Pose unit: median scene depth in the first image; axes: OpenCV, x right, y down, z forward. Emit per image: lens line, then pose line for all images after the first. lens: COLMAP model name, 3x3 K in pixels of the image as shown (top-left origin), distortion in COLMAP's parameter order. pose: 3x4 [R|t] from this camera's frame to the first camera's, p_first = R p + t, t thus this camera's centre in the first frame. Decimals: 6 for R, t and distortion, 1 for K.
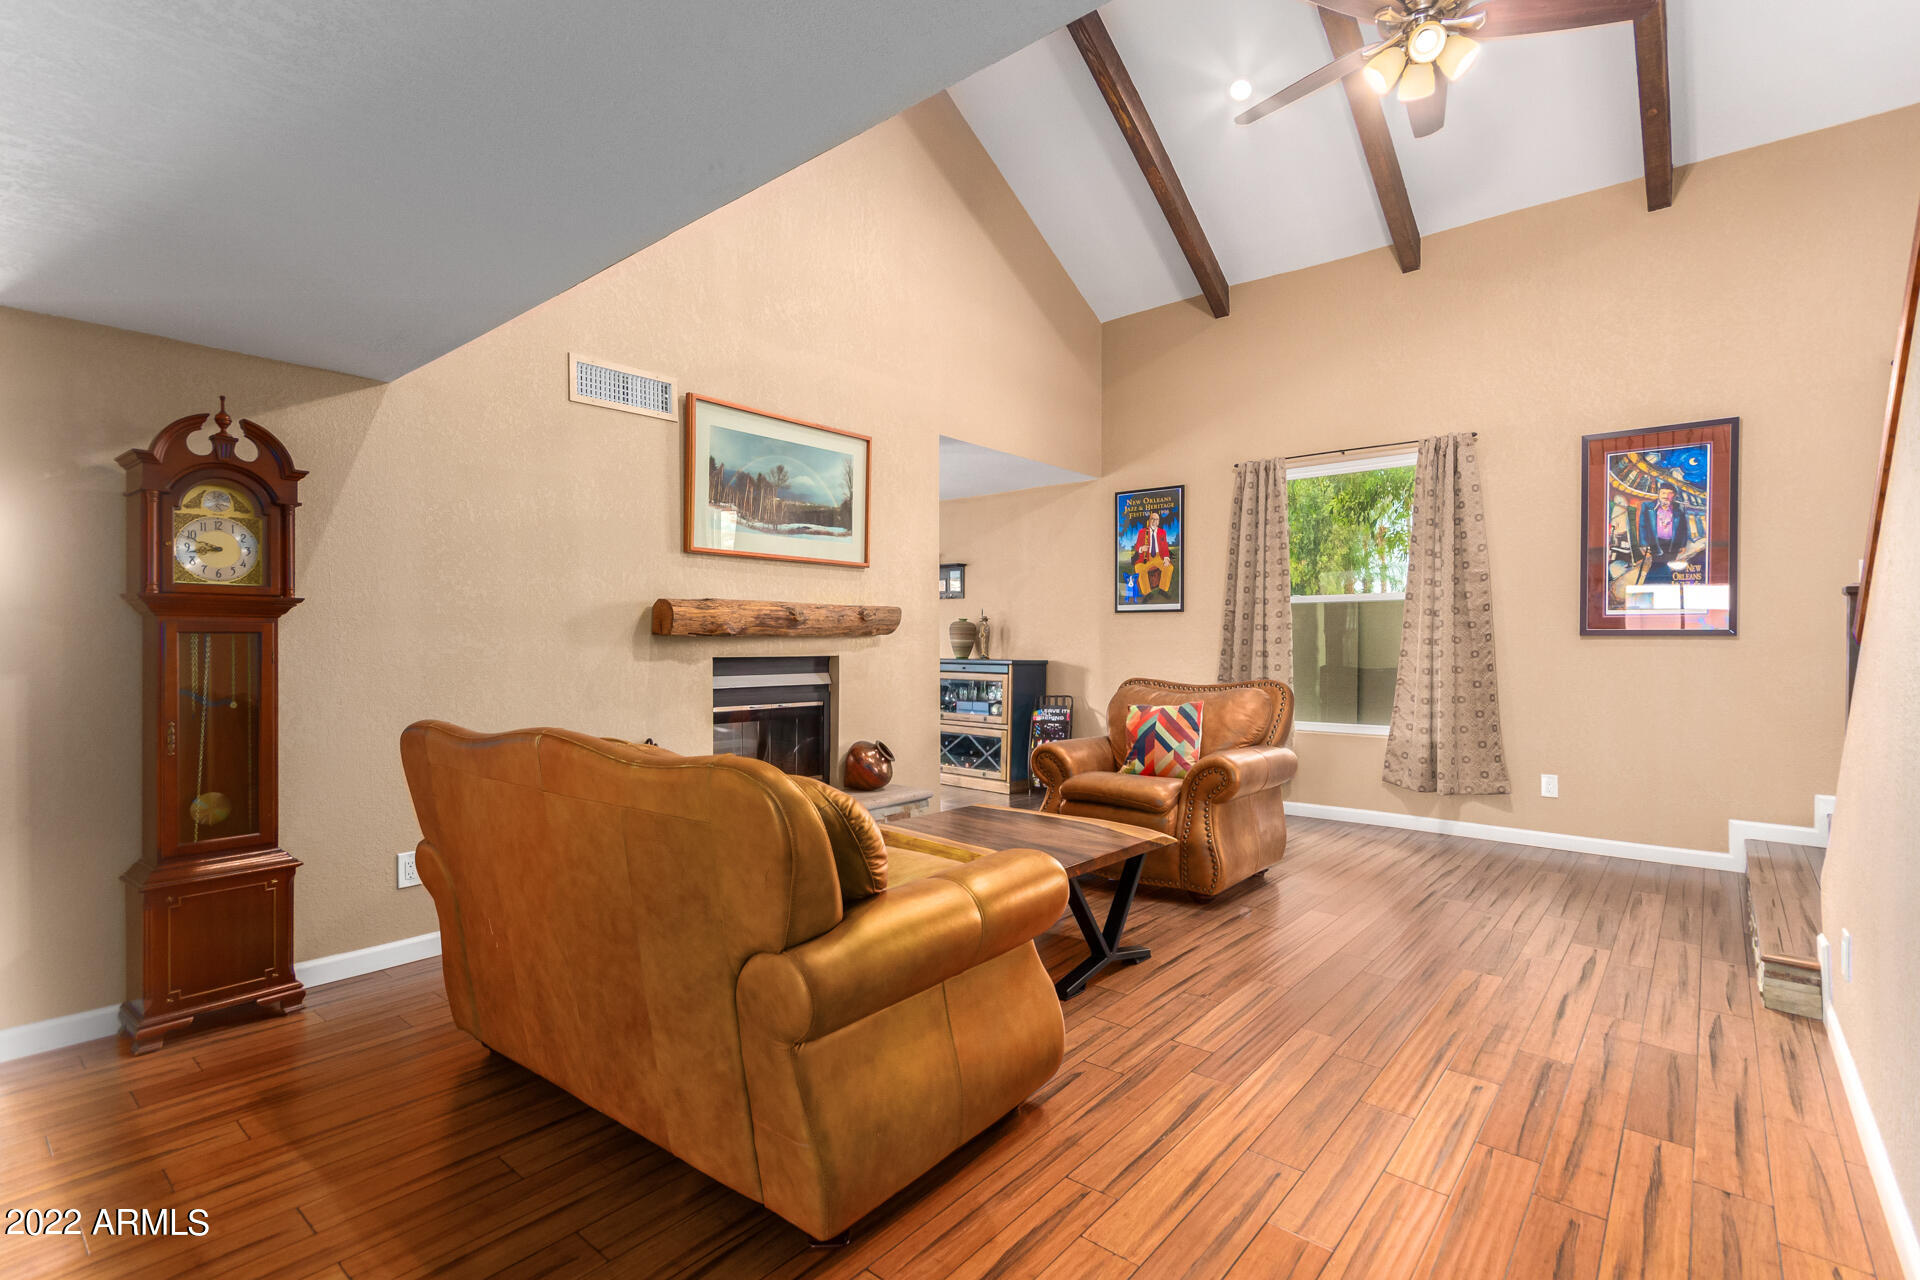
lens RADIAL K [[841.1, 0, 951.9], [0, 841.1, 639.0], [0, 0, 1]] dist [0.000419, 0.000368]
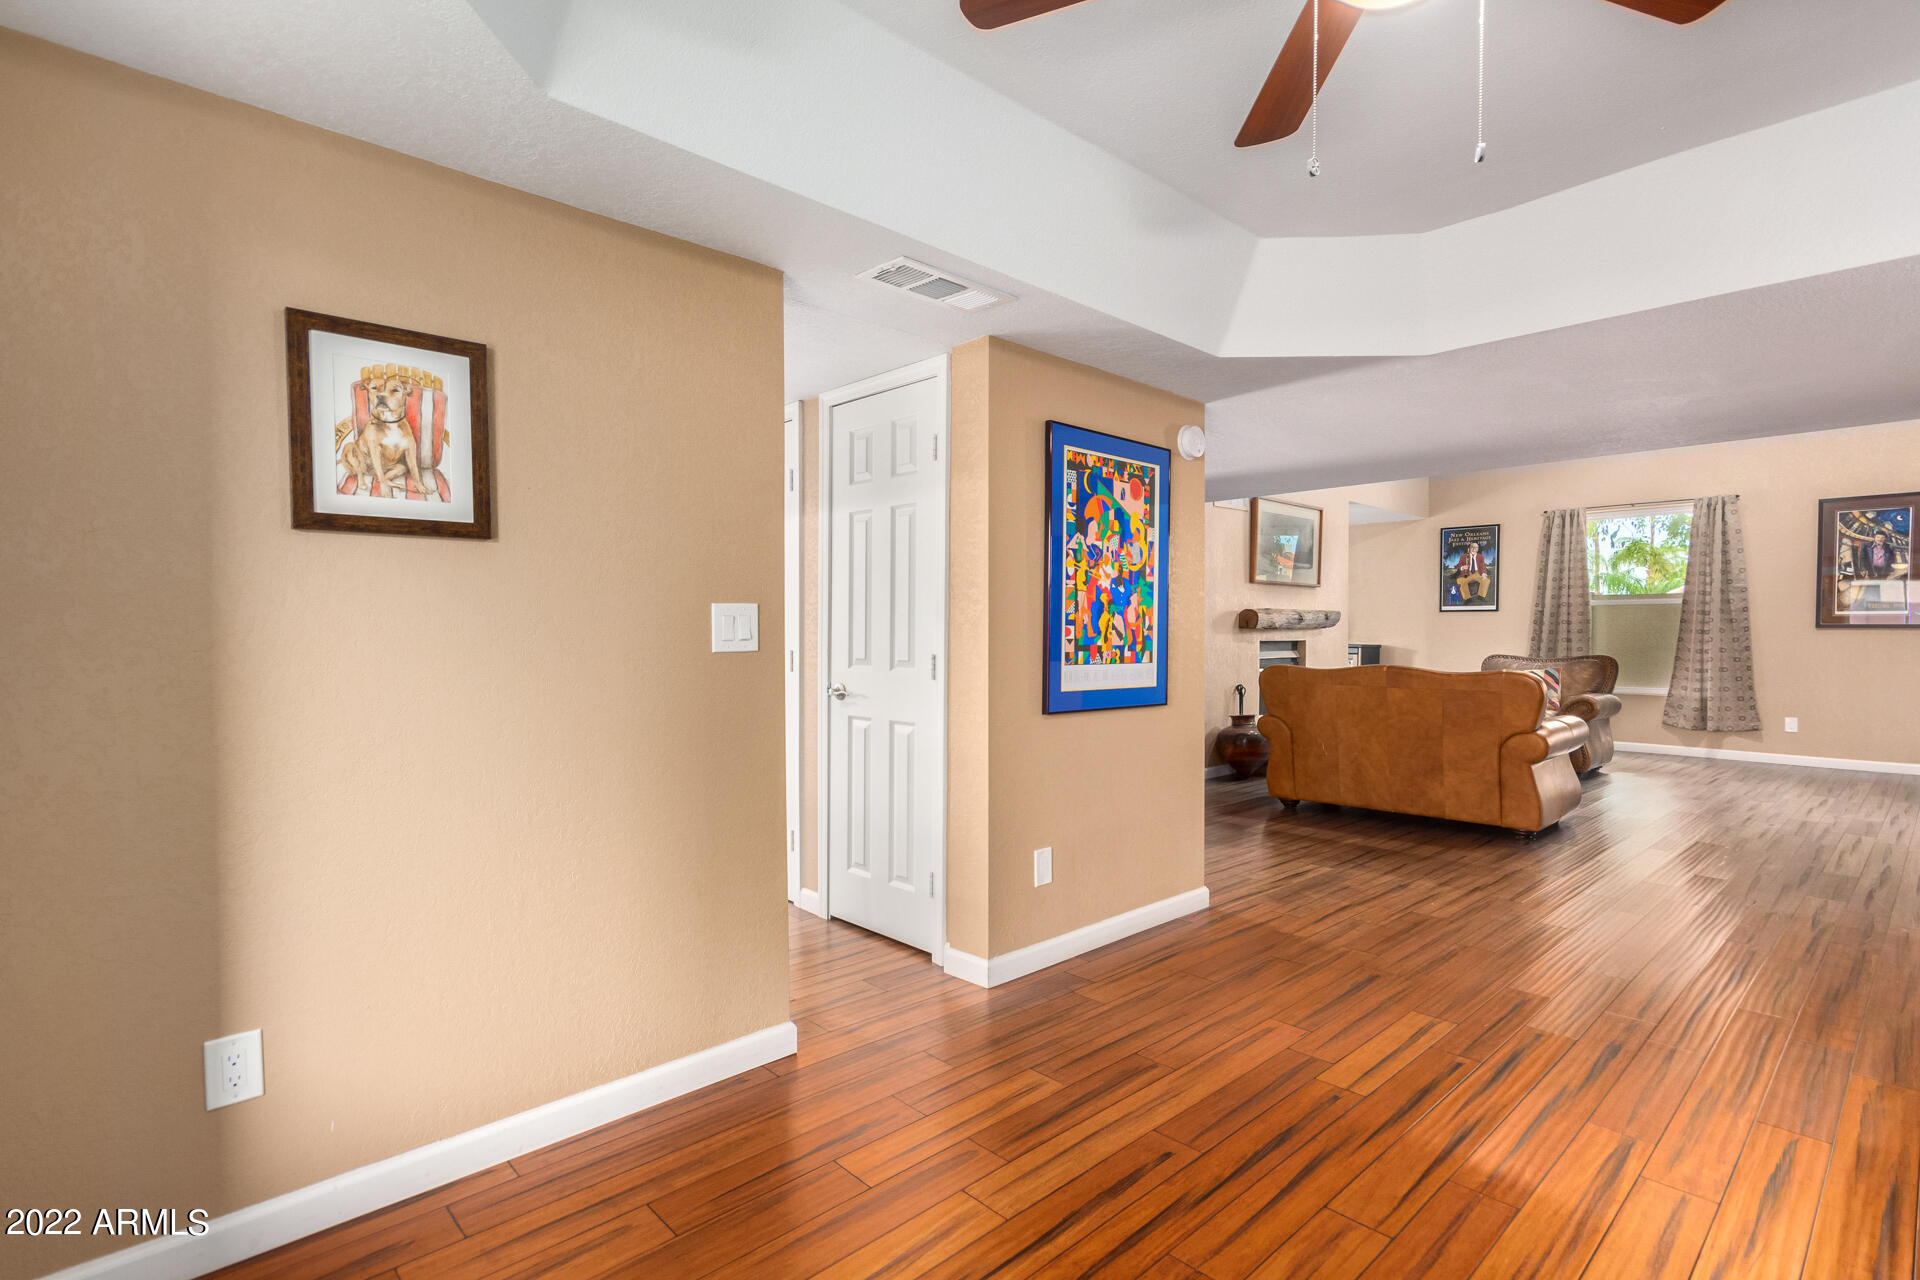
lens RADIAL K [[801.6, 0, 959.4], [0, 801.6, 642.0], [0, 0, 1]] dist [-0.004981, -0.001078]
pose [[0.986118, 0.001039, -0.166040, -0.537093], [0.001551, 0.999879, 0.015464, -0.002553], [0.166036, -0.015507, 0.985998, -0.672618]]
